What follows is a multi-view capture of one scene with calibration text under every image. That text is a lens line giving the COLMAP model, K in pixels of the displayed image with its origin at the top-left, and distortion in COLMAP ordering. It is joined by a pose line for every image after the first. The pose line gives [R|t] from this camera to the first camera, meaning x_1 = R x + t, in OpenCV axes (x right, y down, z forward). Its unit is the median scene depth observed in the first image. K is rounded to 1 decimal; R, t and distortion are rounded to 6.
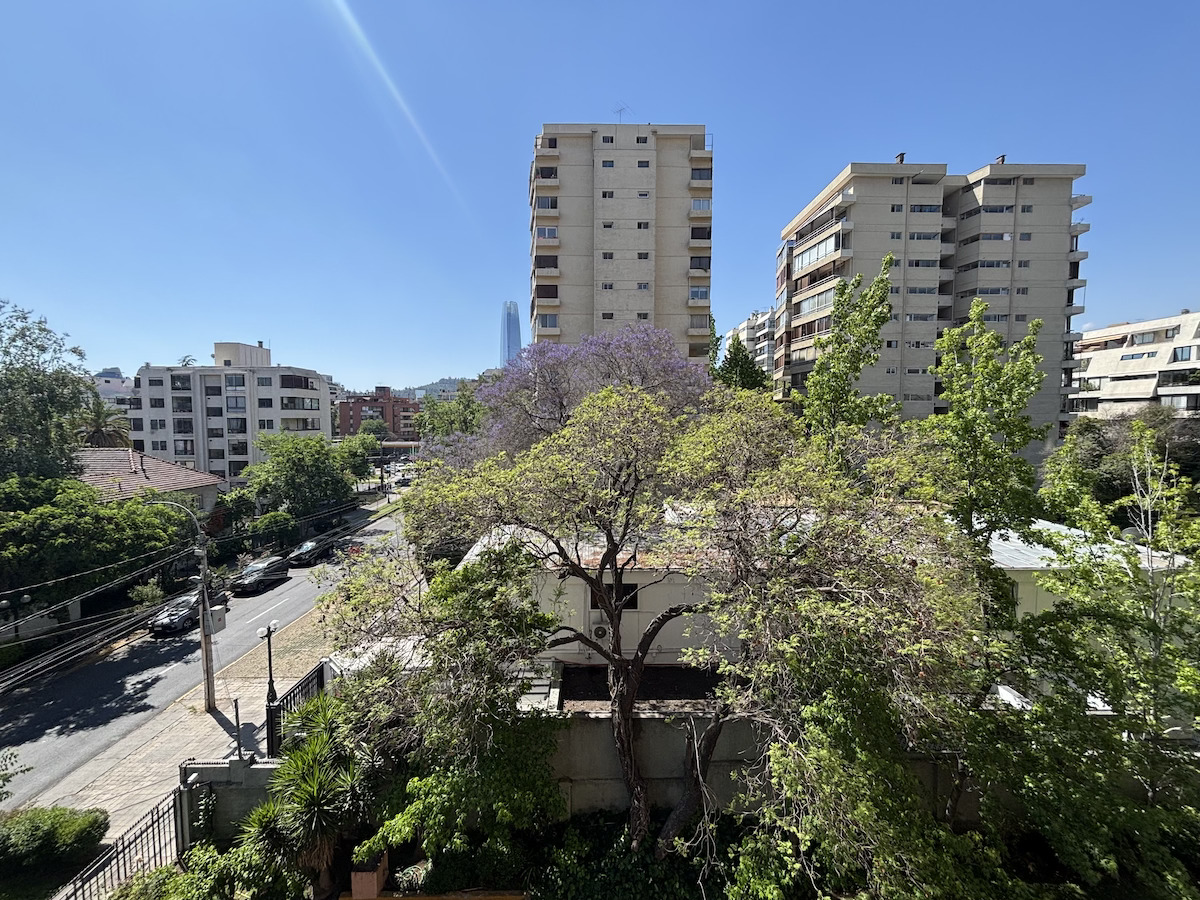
lens RADIAL K [[485.5, 0, 599.1], [0, 485.5, 447.6], [0, 0, 1]] dist [0.001078, -0.000063]
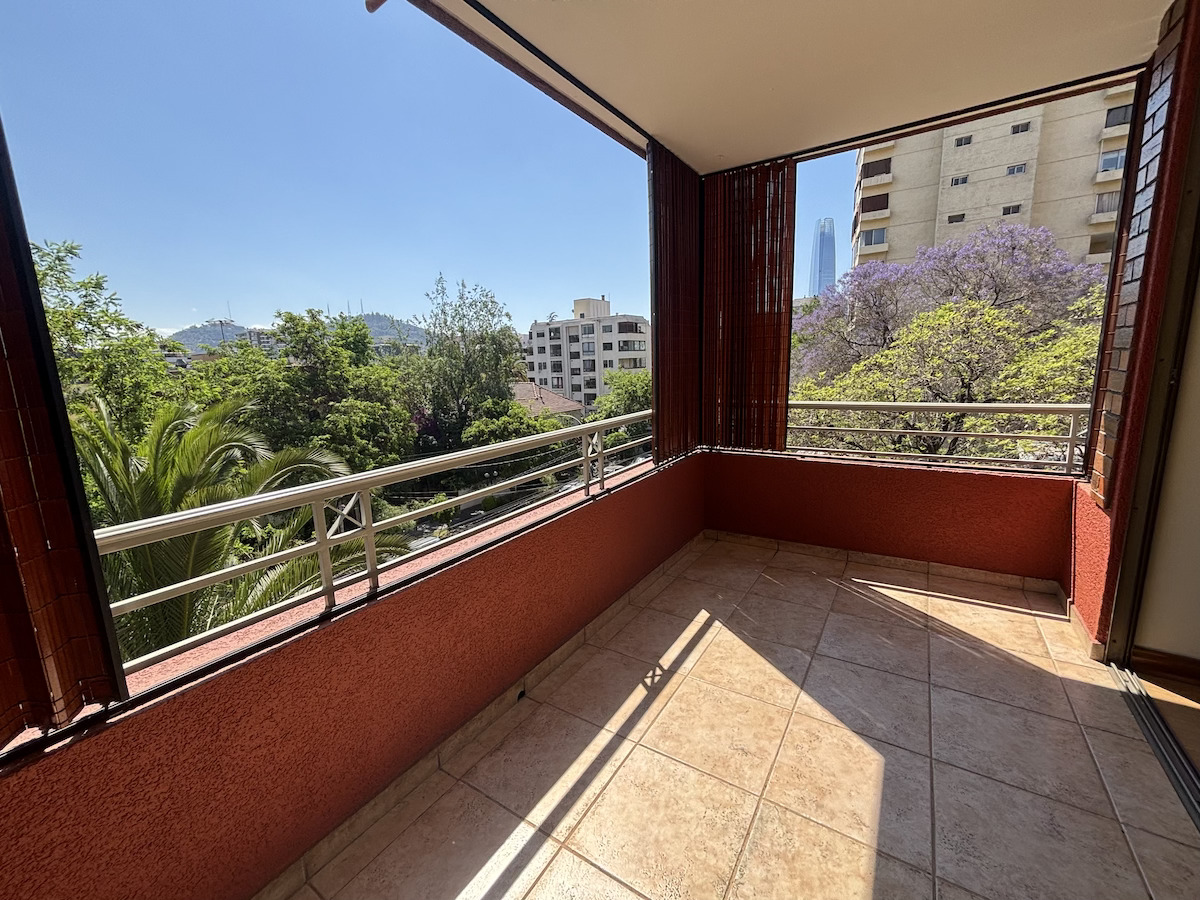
lens RADIAL K [[485.5, 0, 599.1], [0, 485.5, 447.6], [0, 0, 1]] dist [0.001078, -0.000063]
pose [[0.826370, 0.068894, -0.558898, 0.003430], [0.002108, 0.992103, 0.125412, 0.008956], [0.563124, -0.104815, 0.819698, -0.054436]]
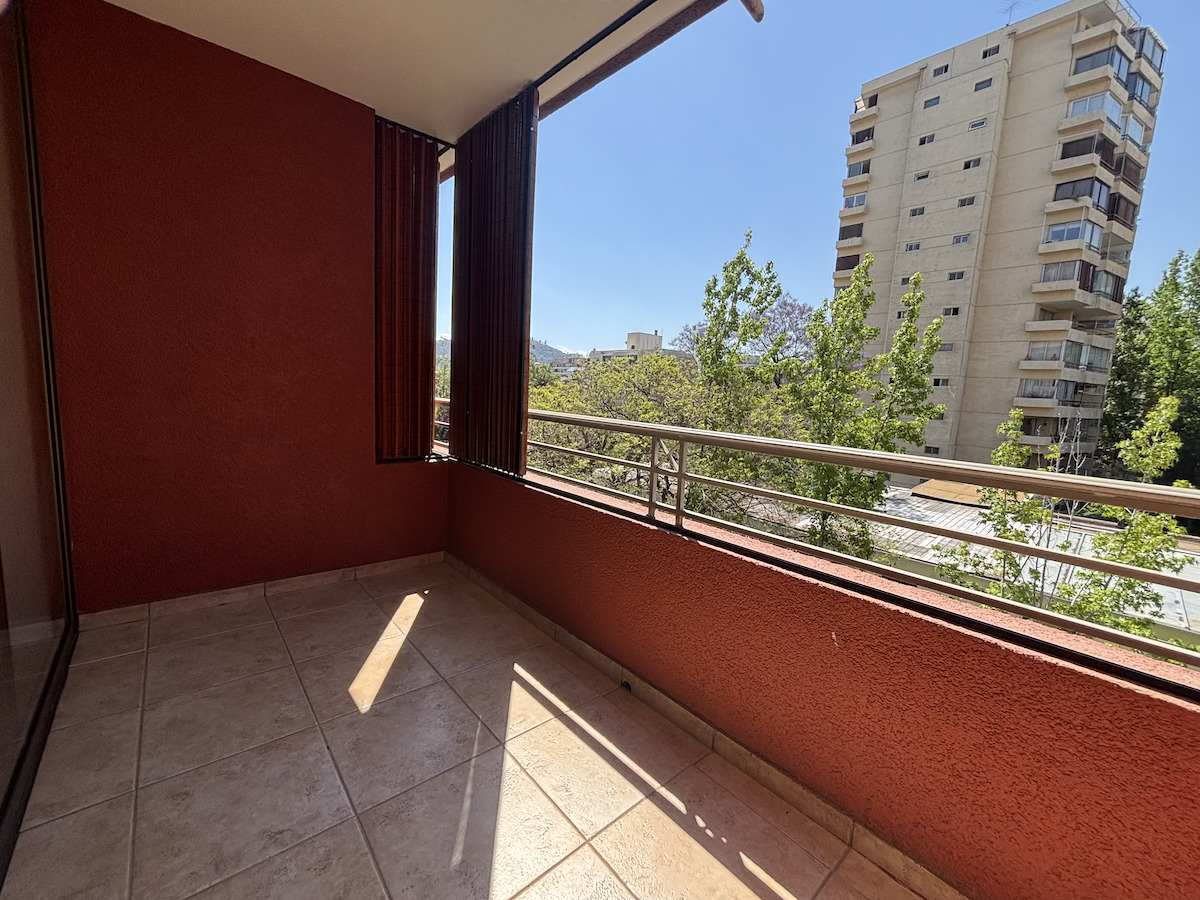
lens RADIAL K [[485.5, 0, 599.1], [0, 485.5, 447.6], [0, 0, 1]] dist [0.001078, -0.000063]
pose [[0.650357, 0.126599, -0.749005, 0.297600], [-0.096453, 0.991796, 0.083887, 0.007854], [0.753481, 0.017687, 0.657232, -0.002938]]
